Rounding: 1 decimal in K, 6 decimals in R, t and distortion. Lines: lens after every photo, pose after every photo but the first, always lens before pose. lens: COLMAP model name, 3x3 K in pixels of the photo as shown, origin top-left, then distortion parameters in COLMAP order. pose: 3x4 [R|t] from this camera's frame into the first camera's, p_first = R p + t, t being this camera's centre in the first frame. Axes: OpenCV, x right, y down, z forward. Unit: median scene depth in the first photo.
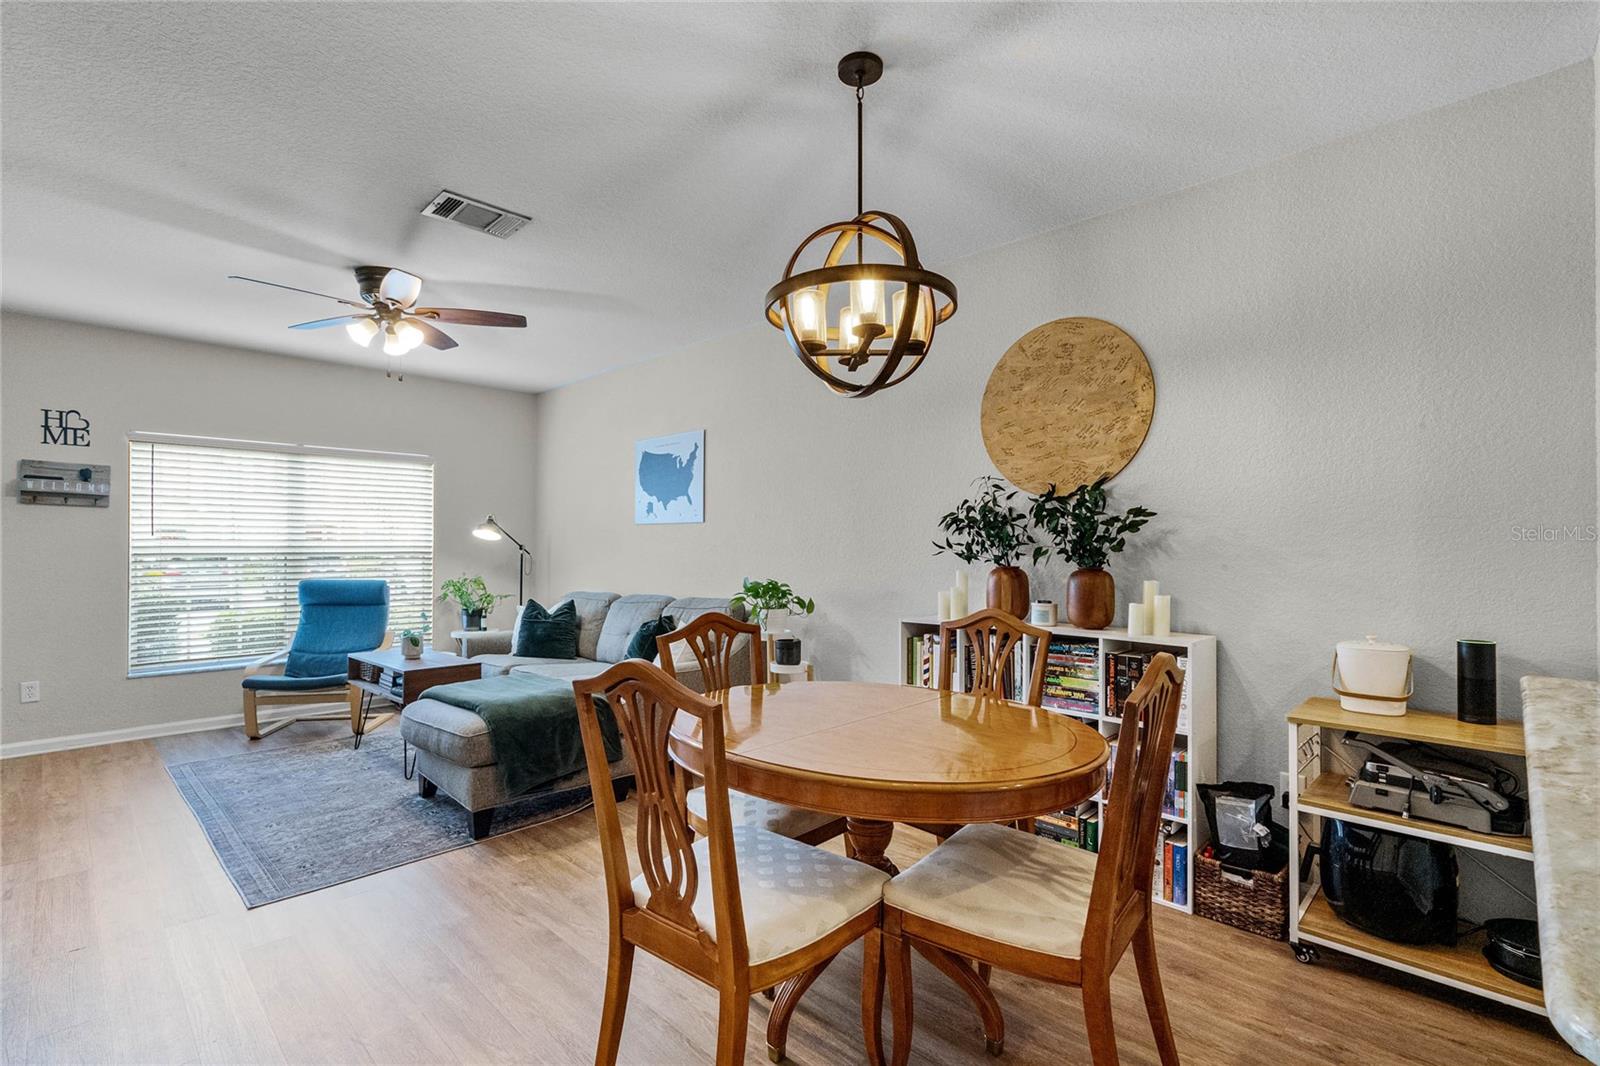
lens RADIAL K [[722.5, 0, 794.4], [0, 722.5, 542.4], [0, 0, 1]] dist [-0.004580, 0.000241]
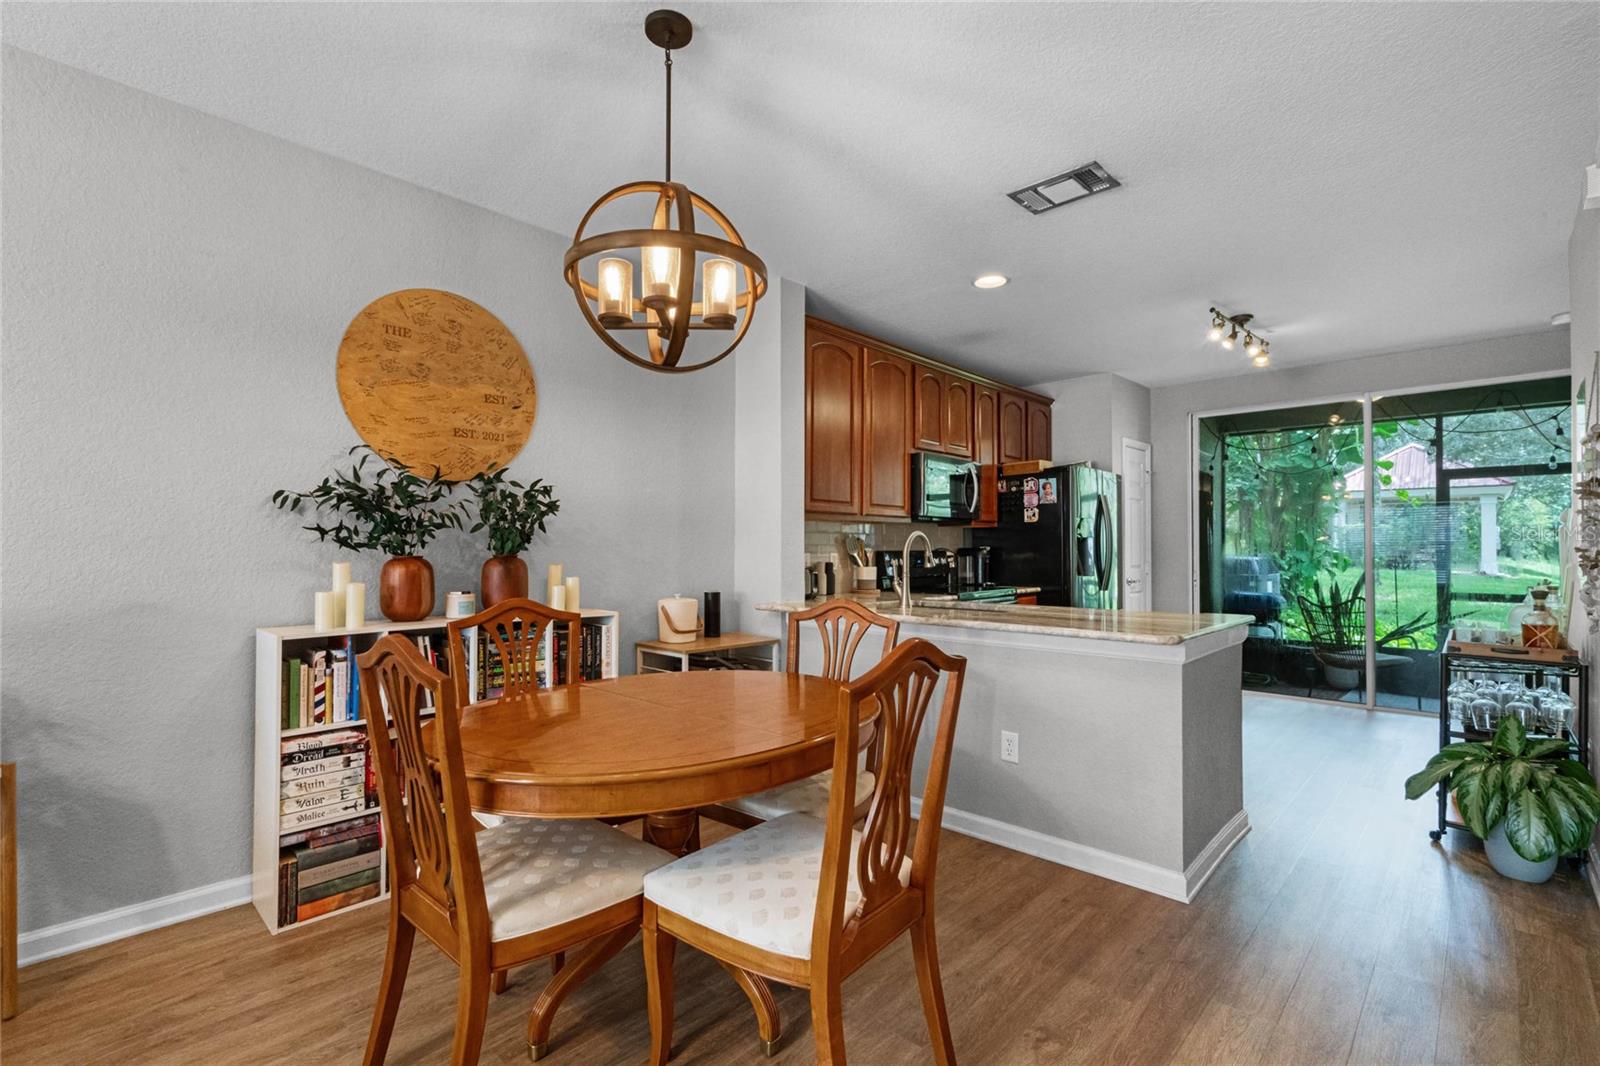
lens RADIAL K [[722.4, 0, 794.9], [0, 722.4, 535.6], [0, 0, 1]] dist [-0.001512, 0.000330]
pose [[-0.005396, 0.016945, 0.999842, -0.396567], [-0.009404, 0.999811, -0.016995, 0.013323], [-0.999941, -0.009494, -0.005236, 0.384823]]
